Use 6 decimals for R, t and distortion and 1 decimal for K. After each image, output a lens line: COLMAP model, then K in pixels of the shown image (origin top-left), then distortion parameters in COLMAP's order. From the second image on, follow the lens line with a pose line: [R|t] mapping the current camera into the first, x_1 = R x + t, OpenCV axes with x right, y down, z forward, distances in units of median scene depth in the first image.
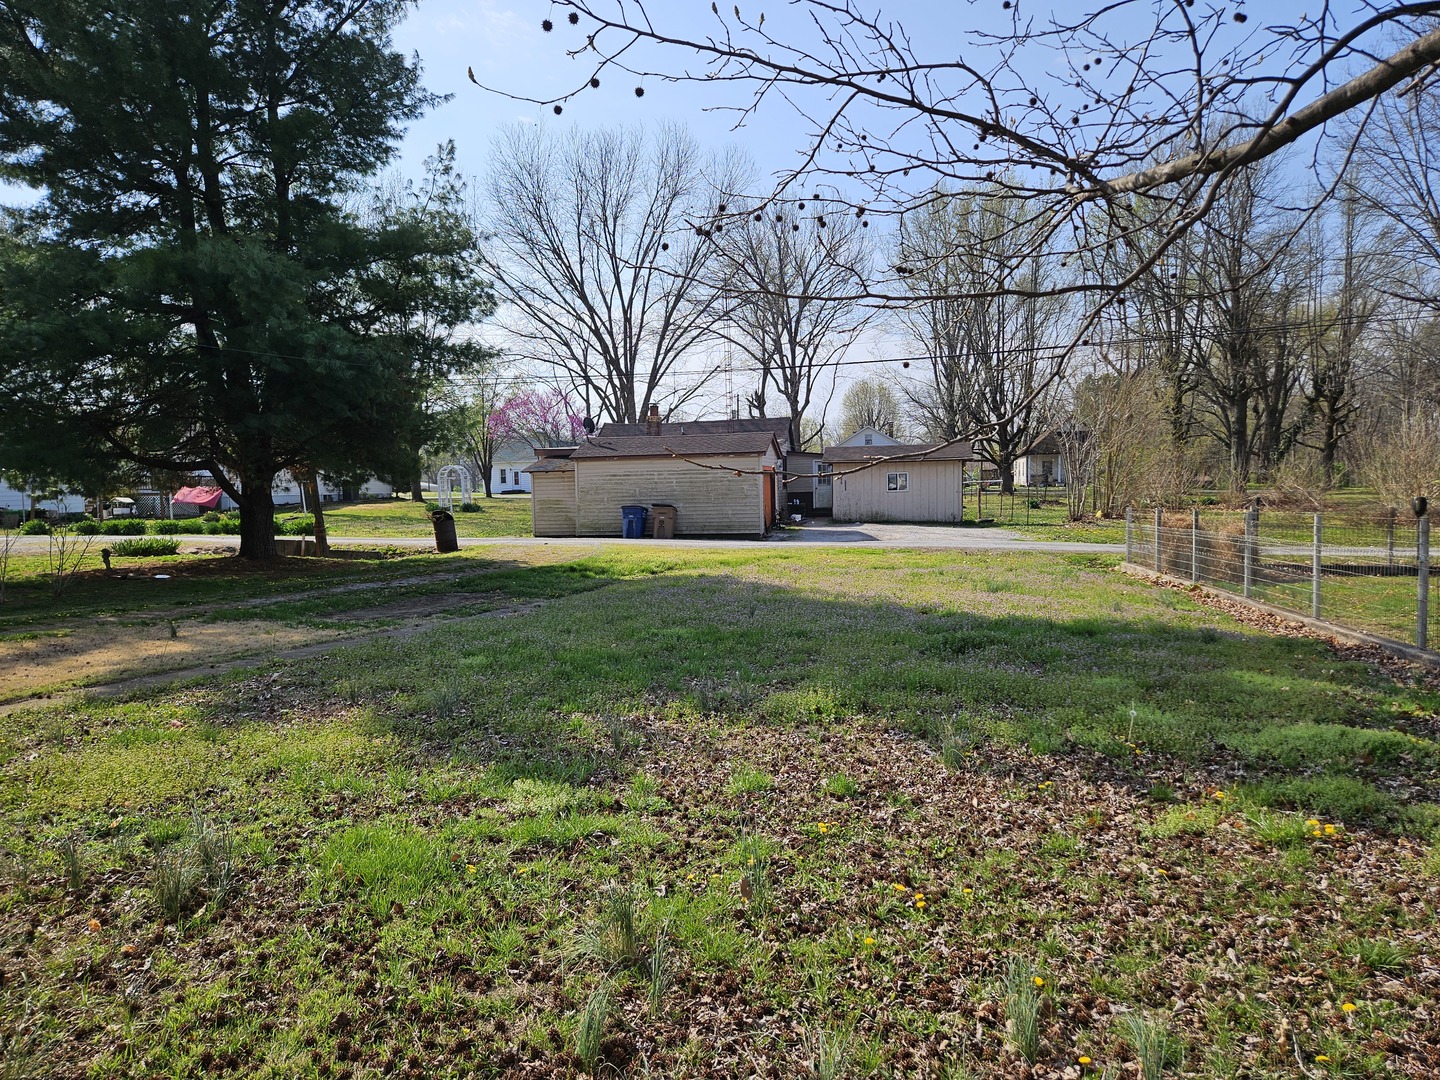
lens RADIAL K [[966.7, 0, 719.7], [0, 966.7, 538.9], [0, 0, 1]] dist [0.033597, -0.003945]
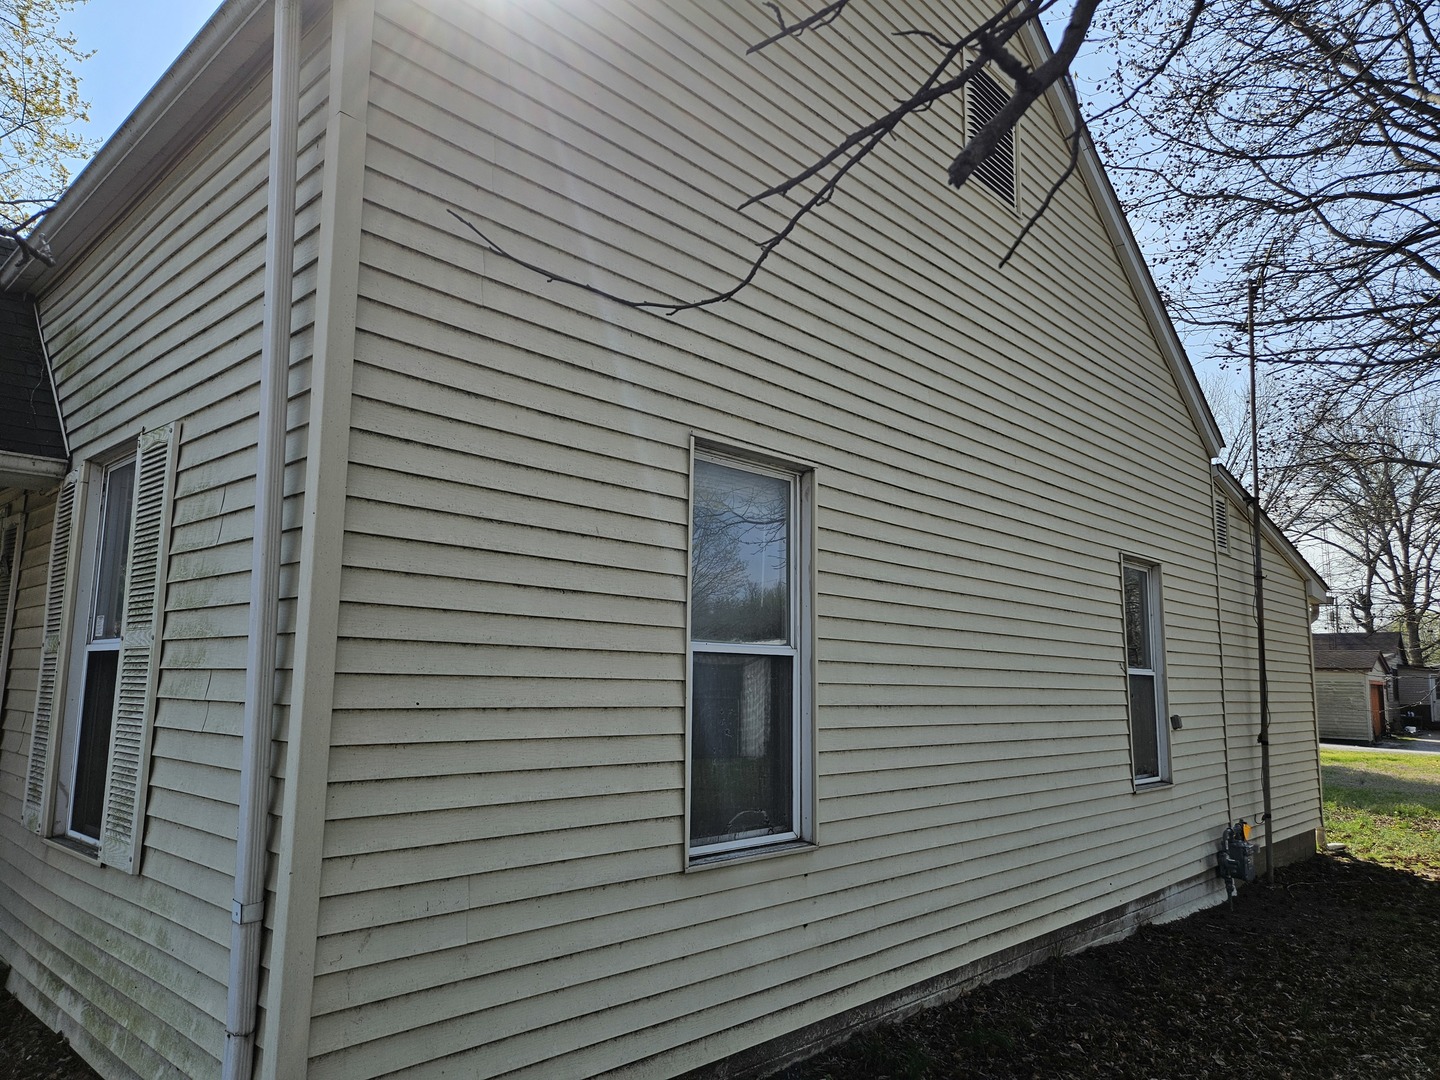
lens RADIAL K [[966.7, 0, 722.8], [0, 966.7, 544.6], [0, 0, 1]] dist [0.033597, -0.003945]
pose [[0.858375, -0.022695, -0.512521, -0.005589], [-0.070725, 0.984247, -0.162035, 0.003247], [0.508125, 0.175335, 0.843248, -0.158038]]
